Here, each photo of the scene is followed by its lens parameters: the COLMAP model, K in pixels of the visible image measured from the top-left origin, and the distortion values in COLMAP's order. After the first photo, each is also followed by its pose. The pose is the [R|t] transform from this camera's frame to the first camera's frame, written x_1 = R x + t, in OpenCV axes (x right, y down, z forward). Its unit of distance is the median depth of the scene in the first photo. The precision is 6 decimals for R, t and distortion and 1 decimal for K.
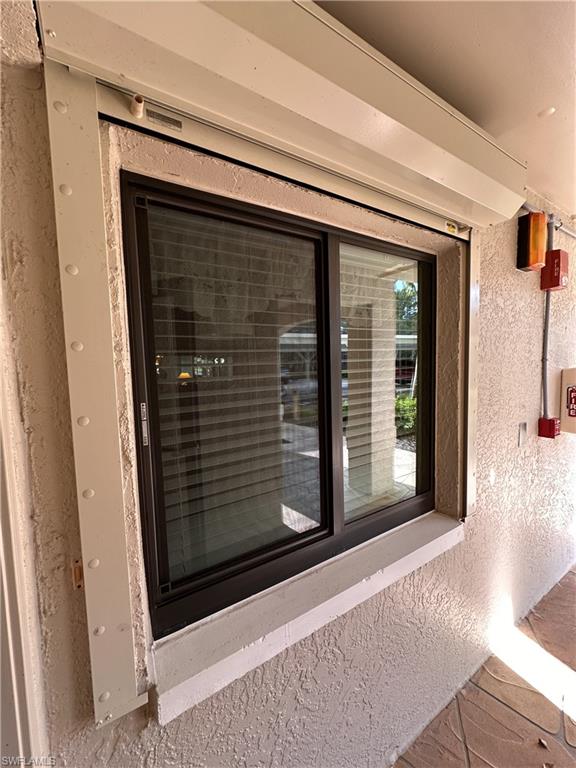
lens RADIAL K [[311.4, 0, 288.0], [0, 311.4, 384.0], [0, 0, 1]] dist [-0.002756, -0.000109]
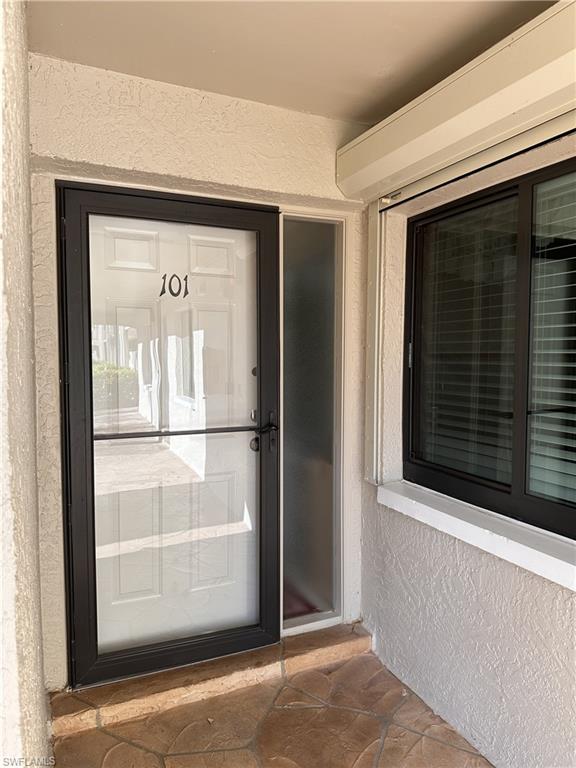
lens RADIAL K [[537.1, 0, 288.0], [0, 537.1, 384.0], [0, 0, 1]] dist [-0.000265, 0.000078]
pose [[-0.154726, 0.084268, -0.984357, 2.612068], [-0.059158, 0.993778, 0.094373, 0.044604], [0.986185, 0.072835, -0.148778, 0.765195]]
